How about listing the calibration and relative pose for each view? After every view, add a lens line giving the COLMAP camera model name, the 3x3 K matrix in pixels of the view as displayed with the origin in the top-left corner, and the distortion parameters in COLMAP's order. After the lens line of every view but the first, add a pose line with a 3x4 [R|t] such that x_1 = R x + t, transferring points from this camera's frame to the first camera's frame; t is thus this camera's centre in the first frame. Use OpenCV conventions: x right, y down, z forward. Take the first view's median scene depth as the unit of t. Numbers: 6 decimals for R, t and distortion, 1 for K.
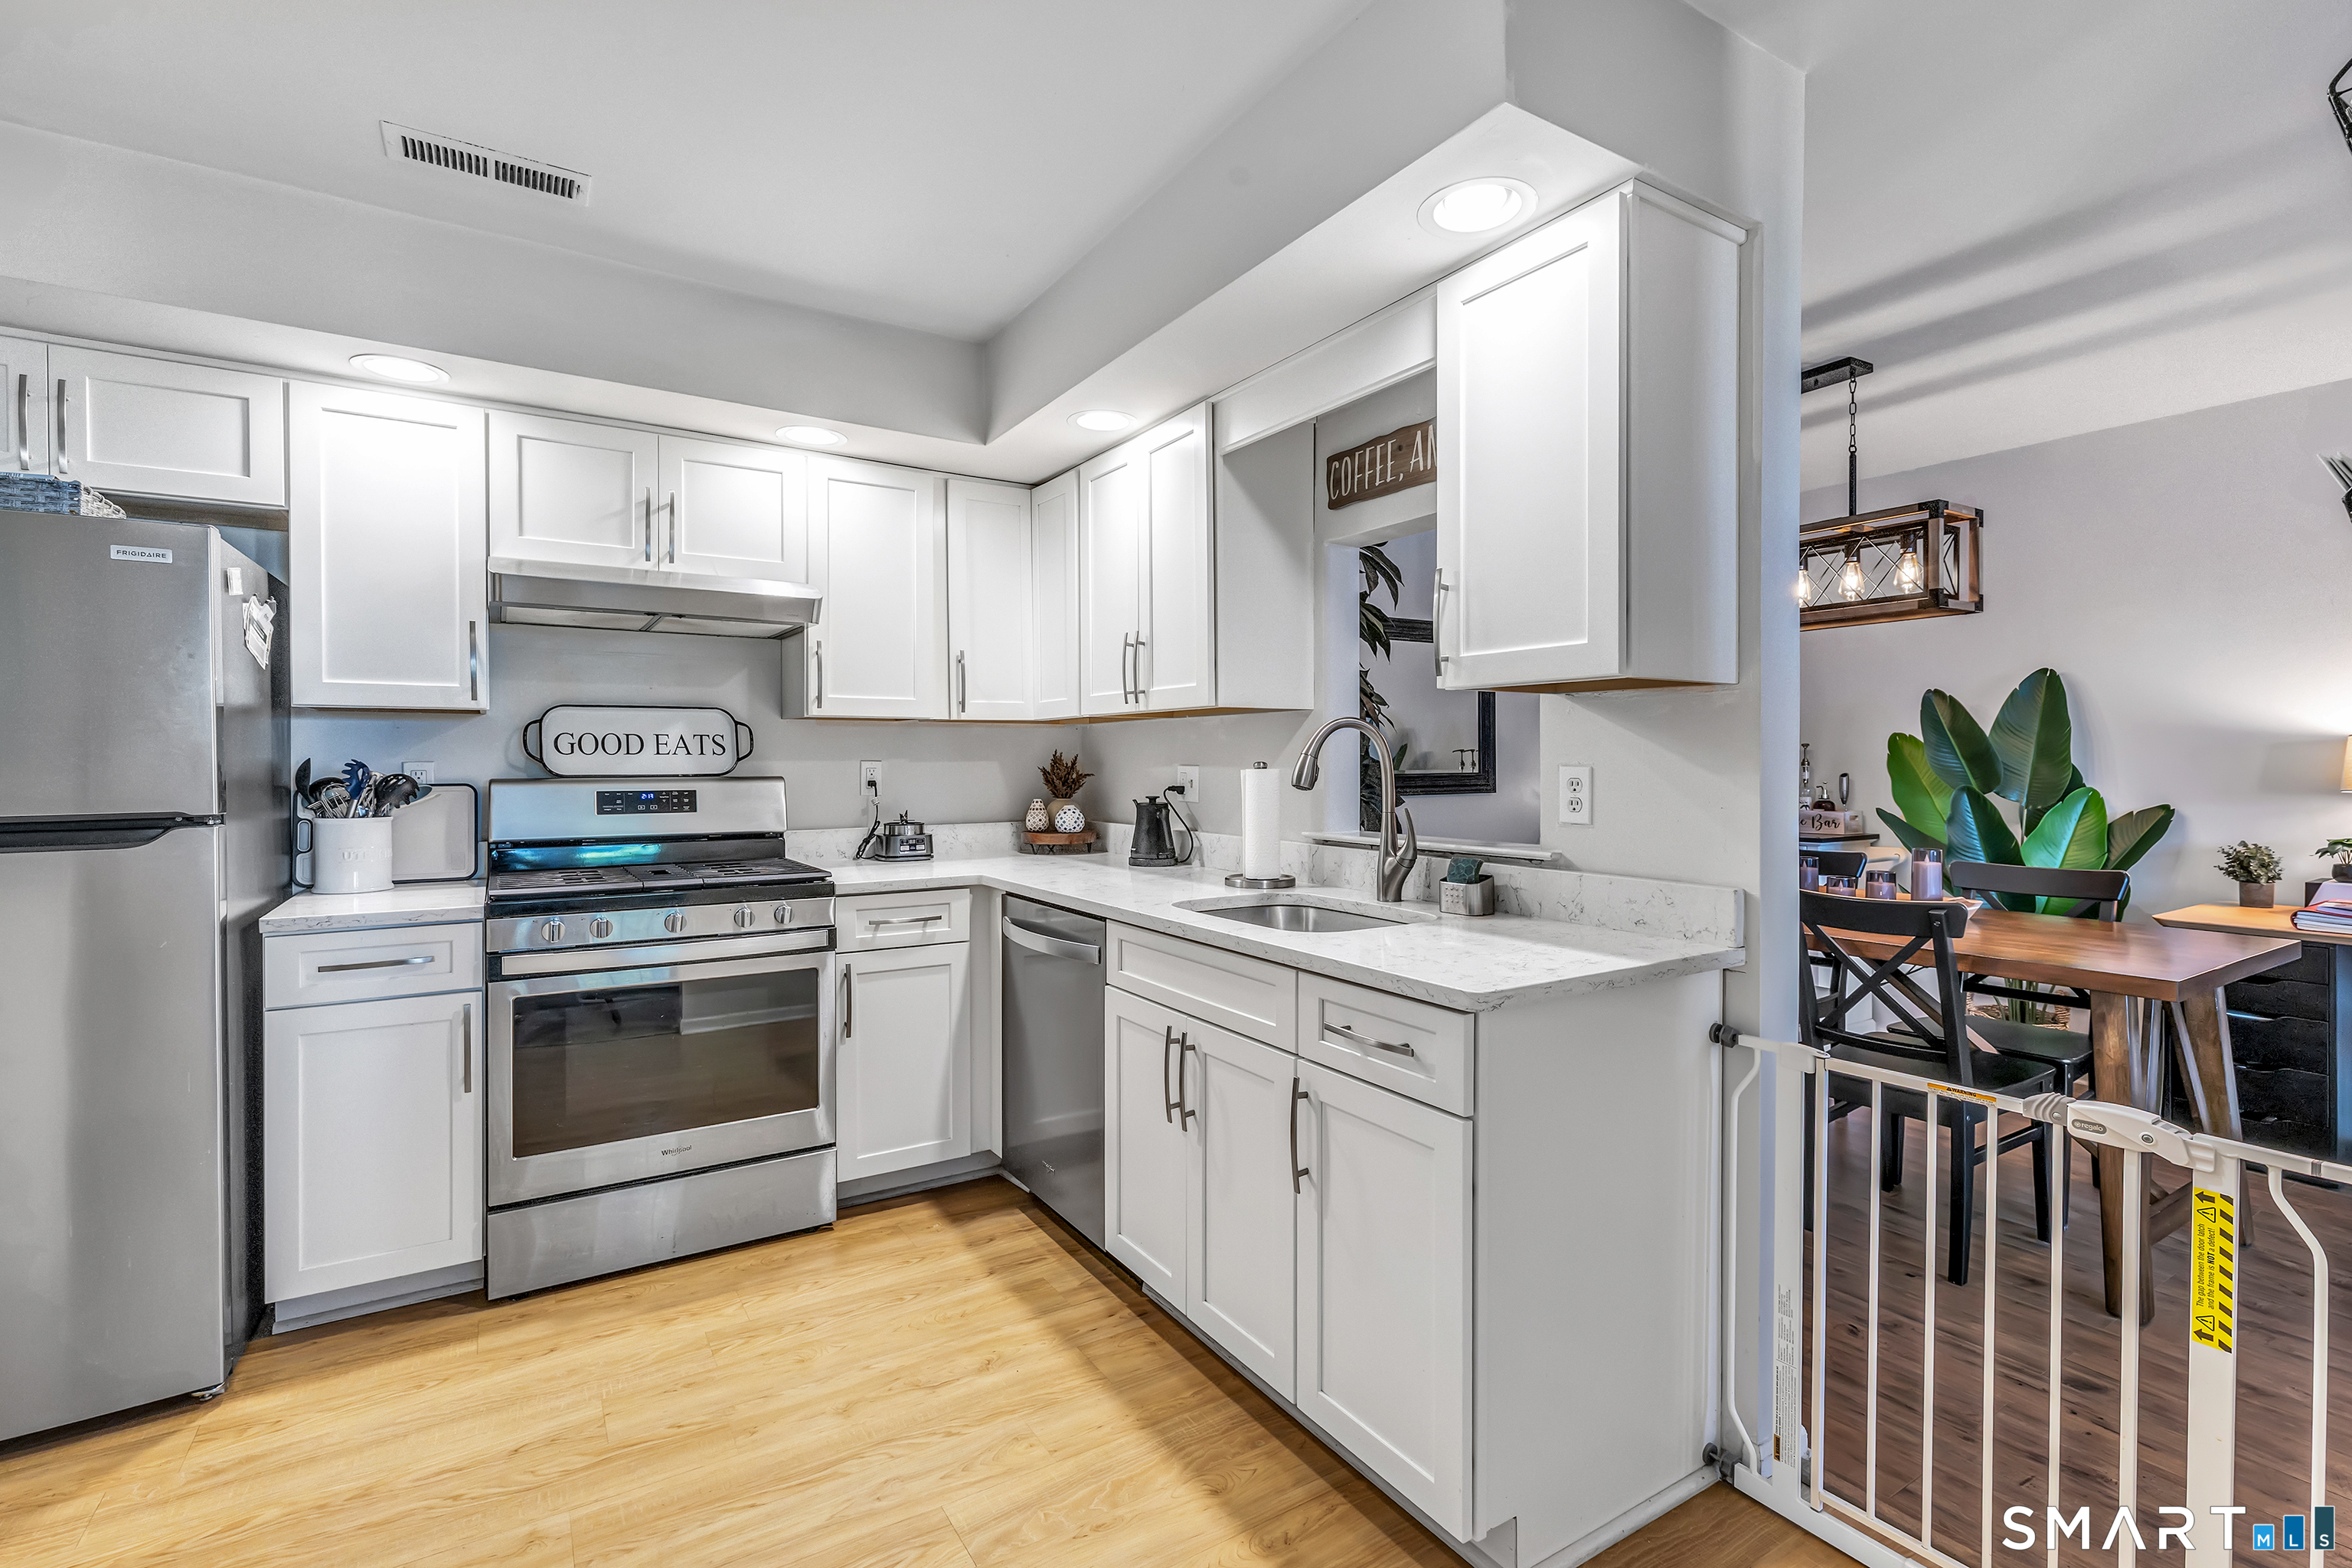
lens RADIAL K [[1072.9, 0, 1199.7], [0, 1072.9, 765.7], [0, 0, 1]] dist [0.000096, 0.002982]
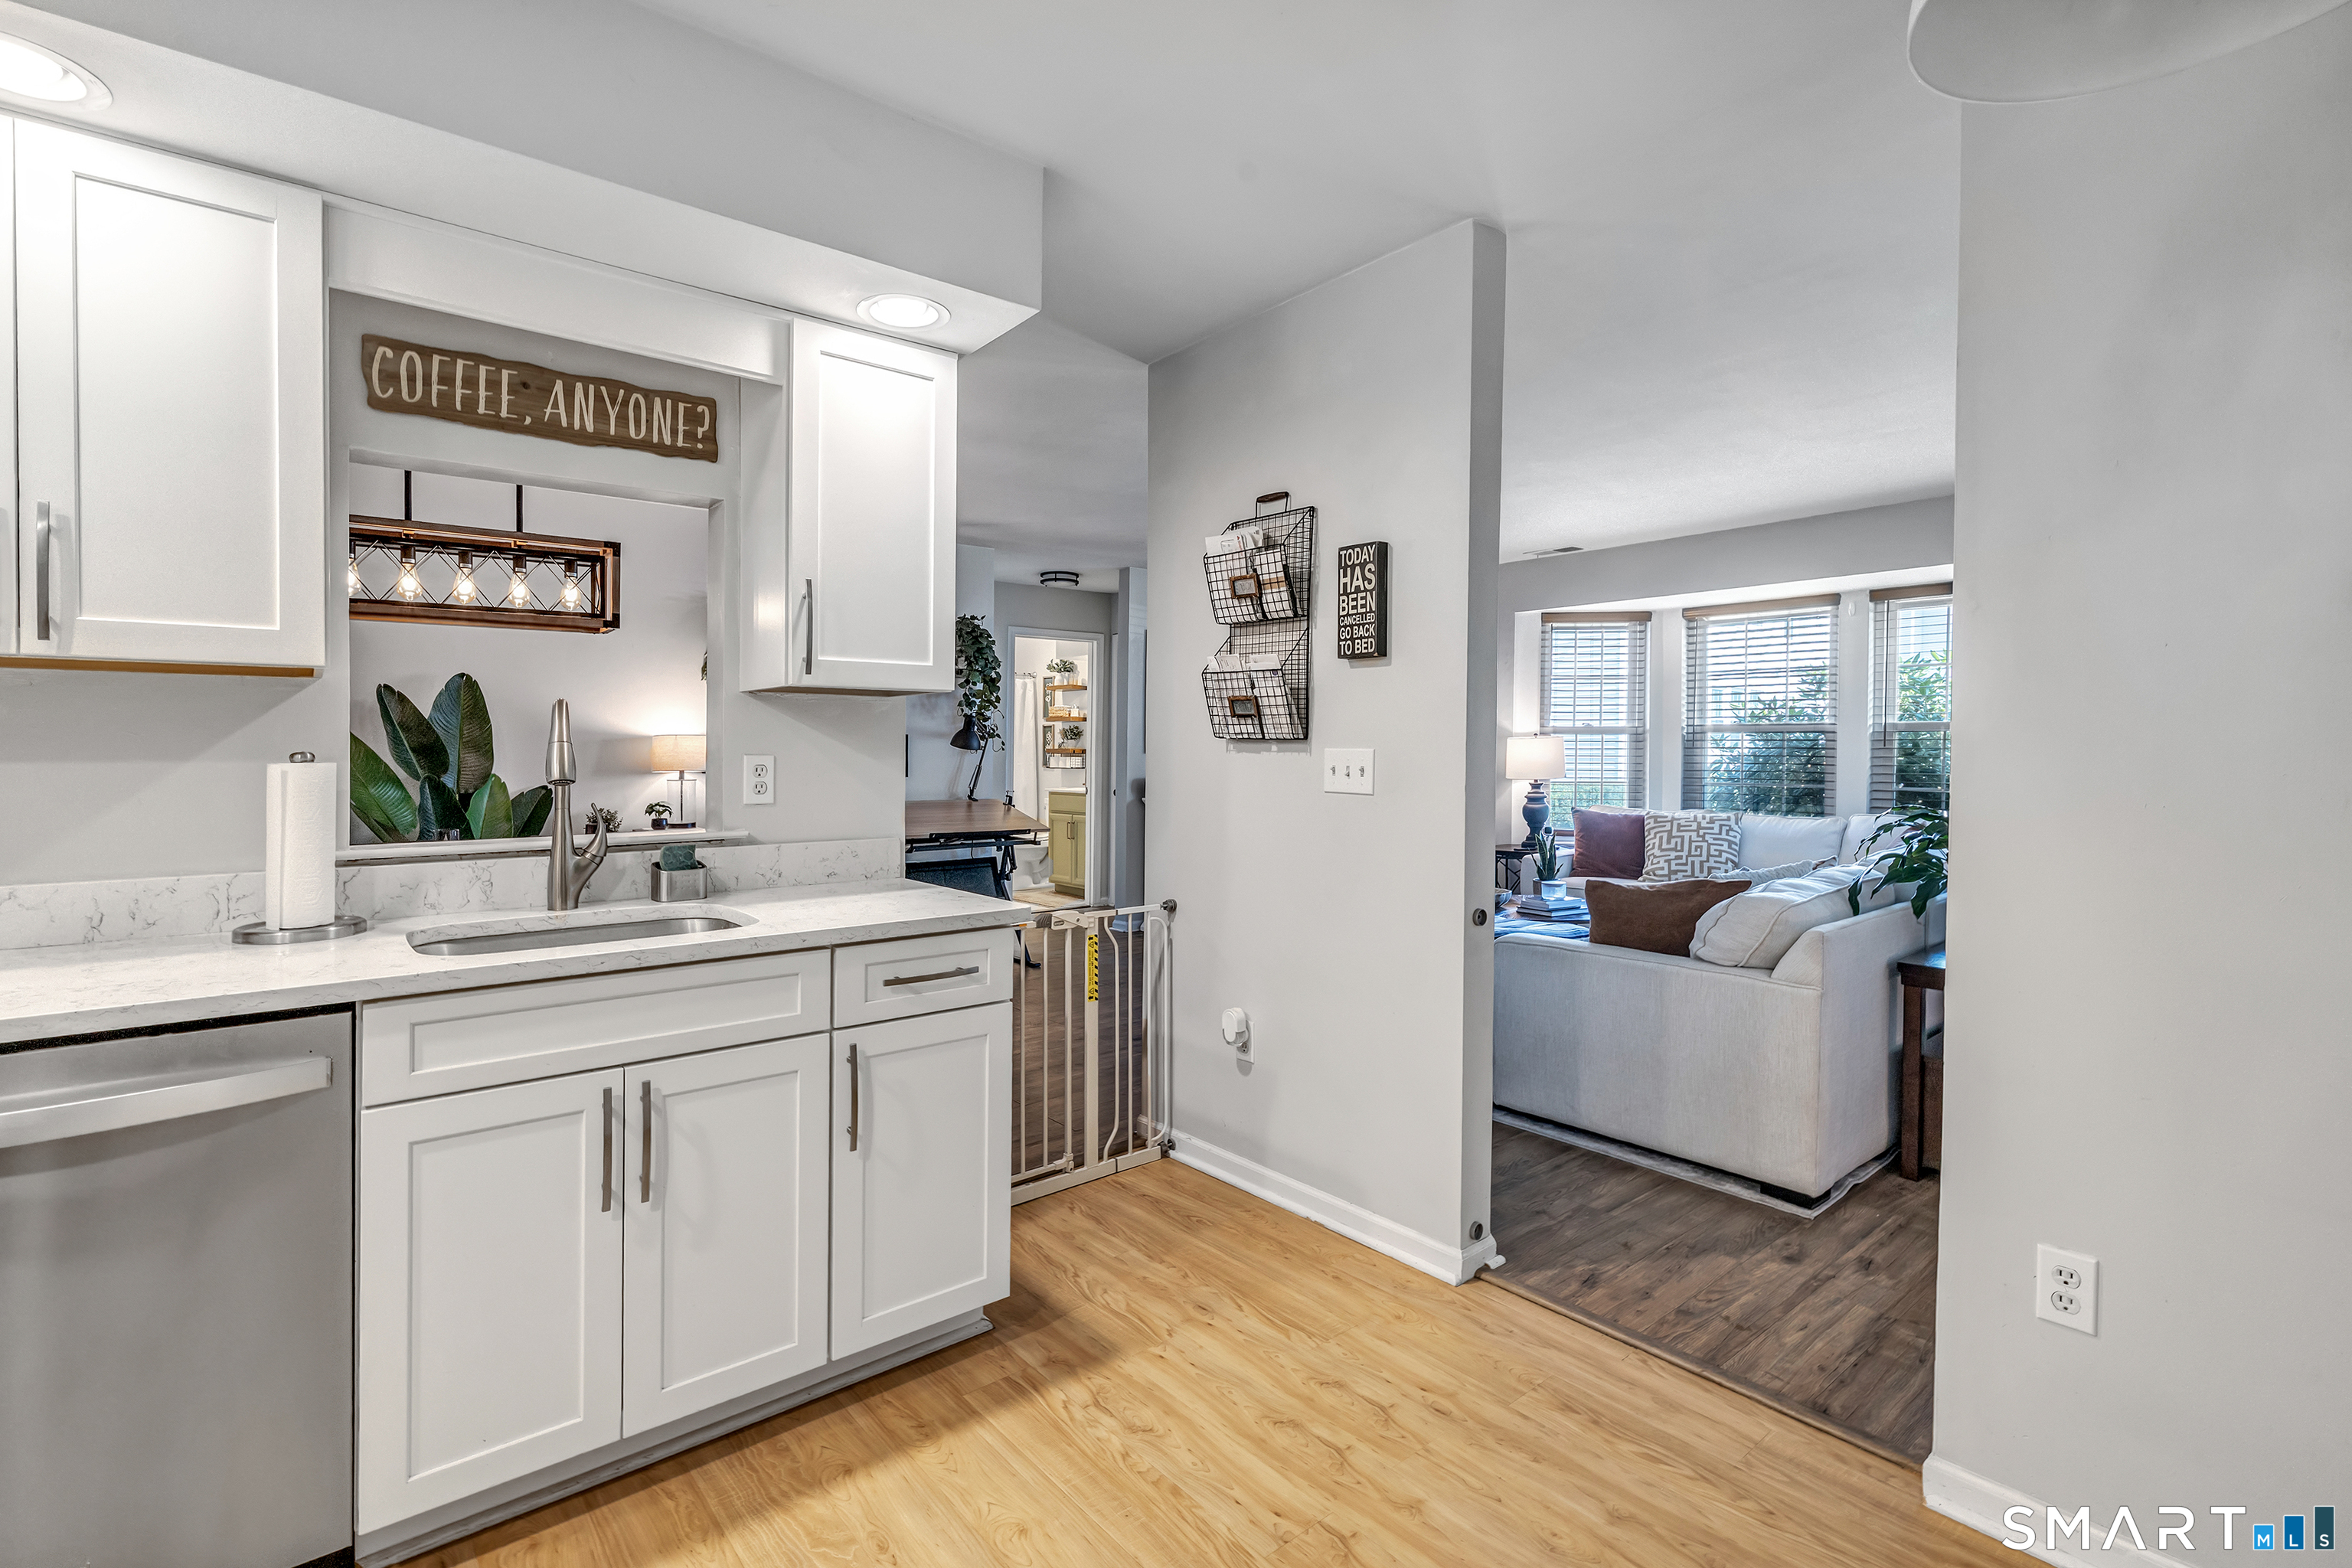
lens RADIAL K [[1072.9, 0, 1159.1], [0, 1072.9, 782.4], [0, 0, 1]] dist [0.000096, 0.002982]
pose [[-0.113723, -0.027052, 0.993144, -0.718988], [0.007434, 0.999578, 0.028079, 0.000847], [-0.993485, 0.010577, -0.113474, 0.584181]]
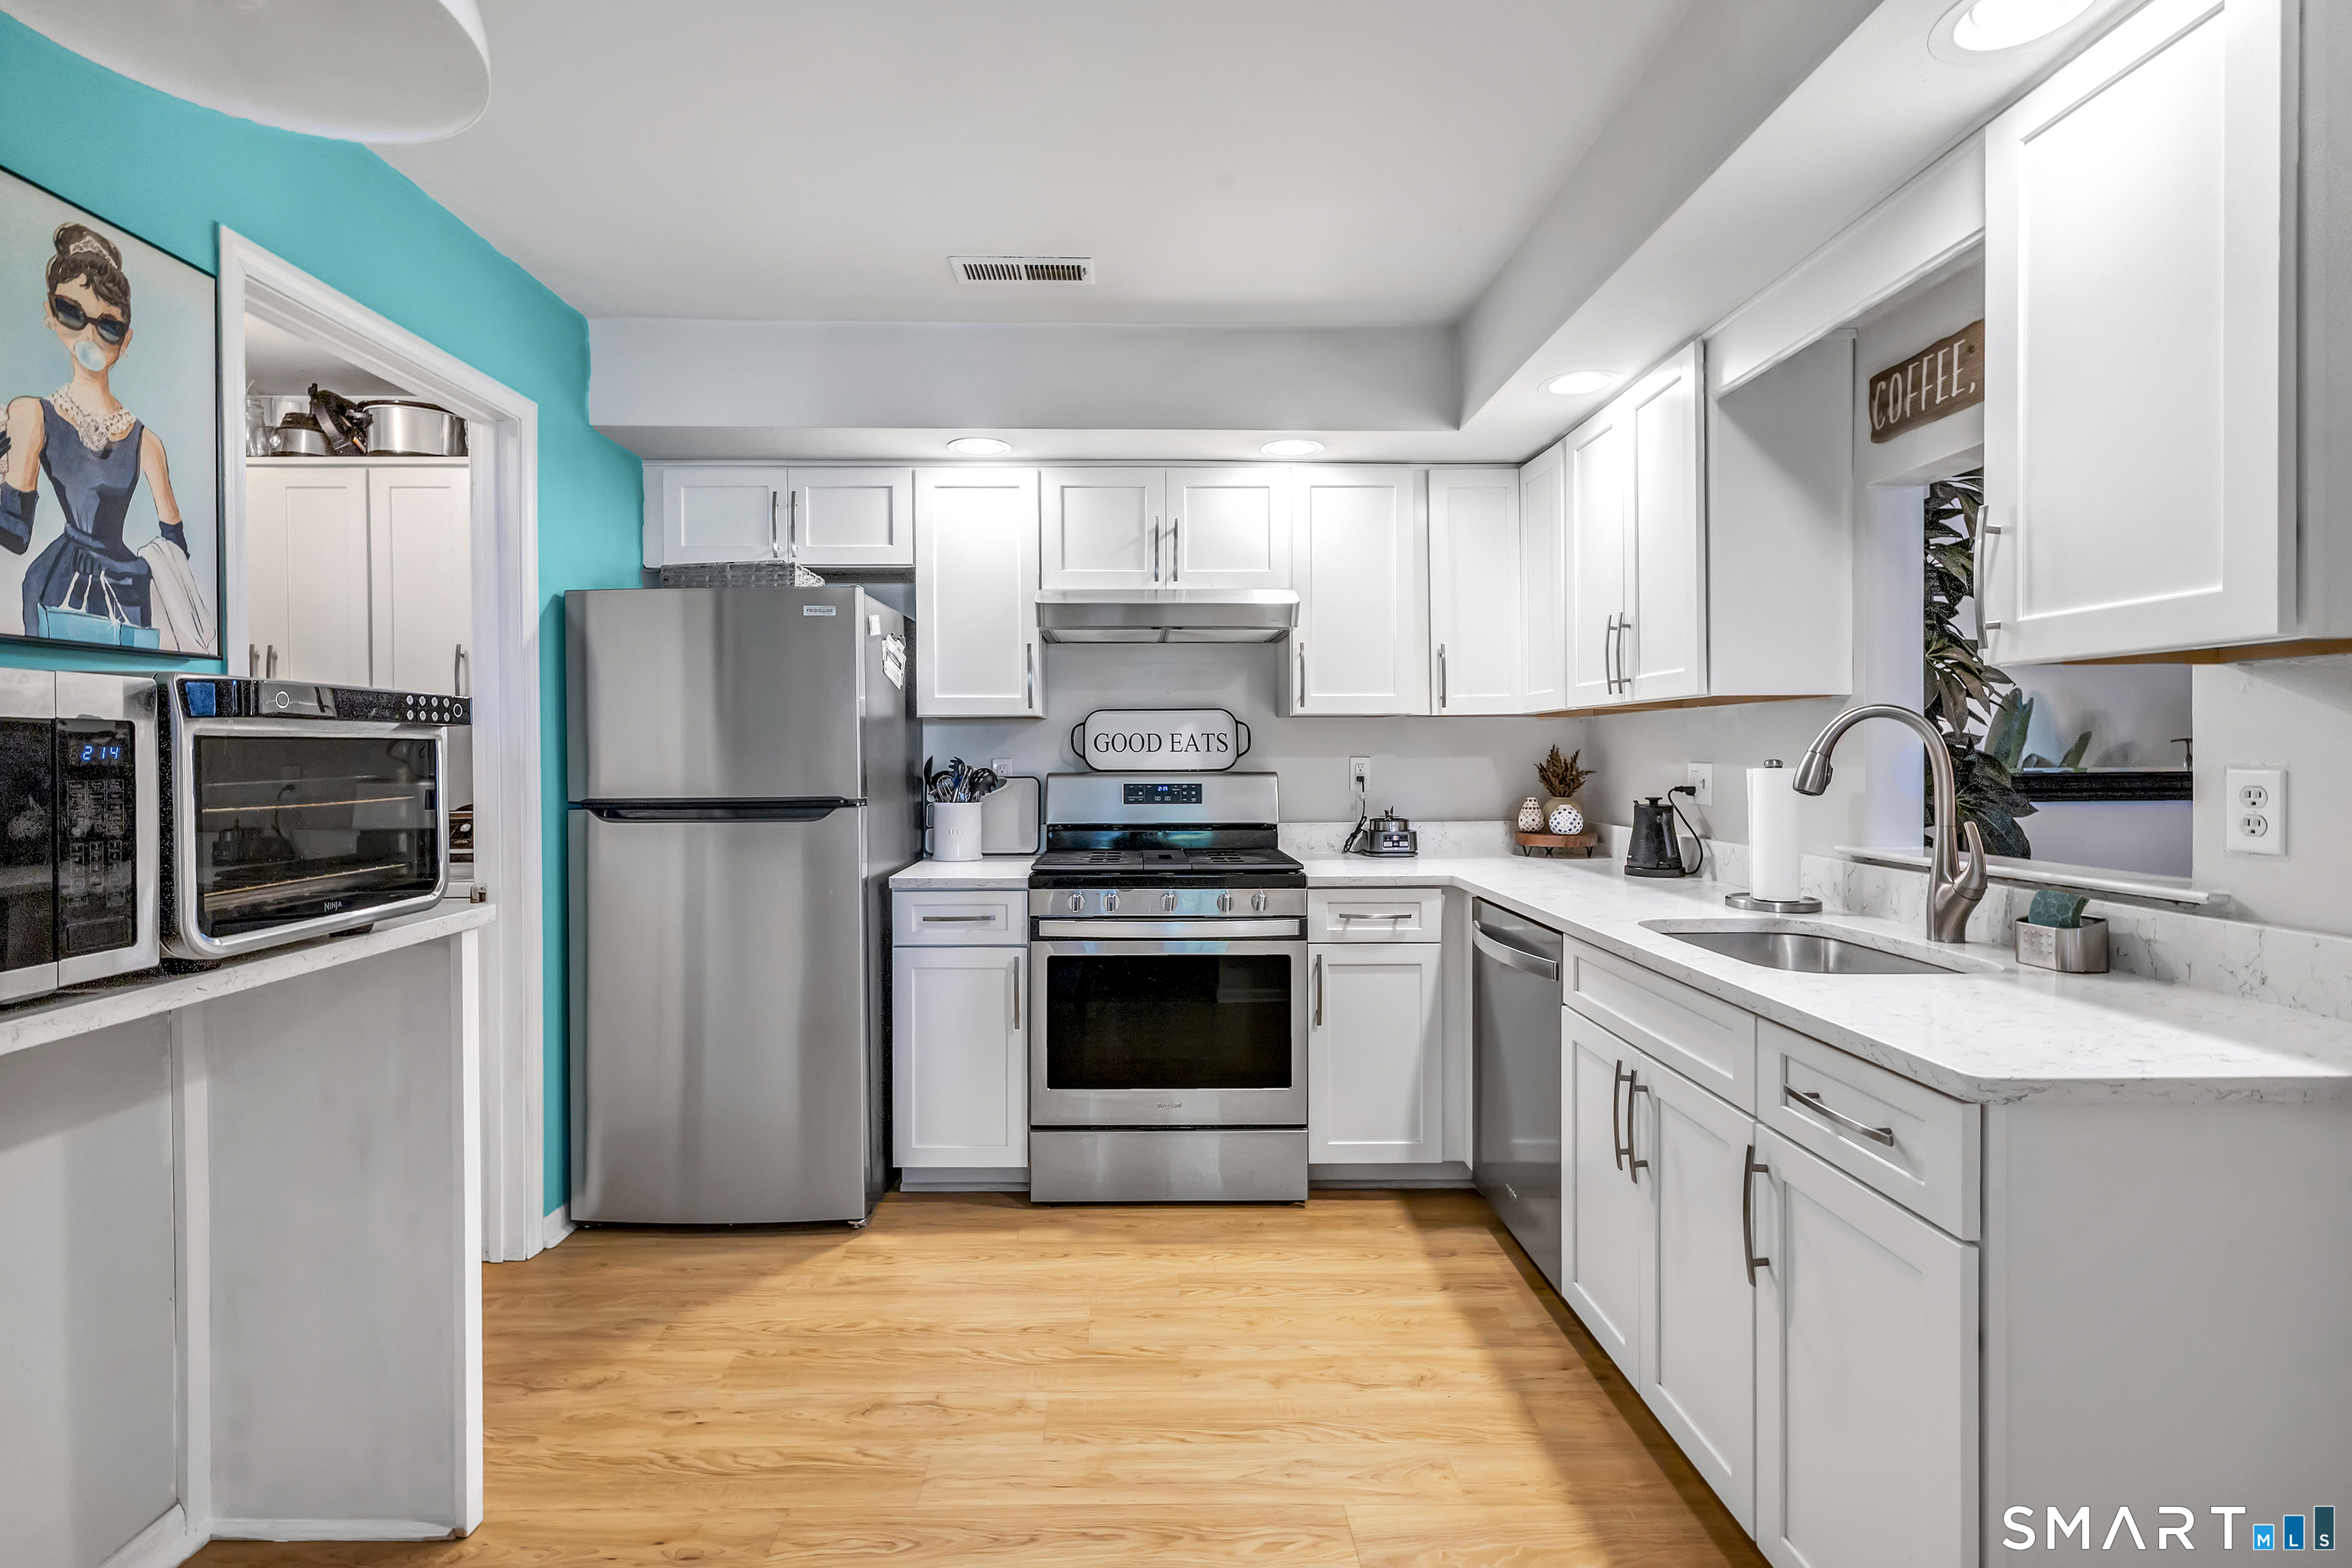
lens RADIAL K [[1072.9, 0, 1166.5], [0, 1072.9, 761.9], [0, 0, 1]] dist [0.000096, 0.002982]
pose [[0.849717, 0.002034, -0.527236, 0.102103], [0.000169, 0.999991, 0.004130, -0.005491], [0.527240, -0.003599, 0.849709, 0.045422]]
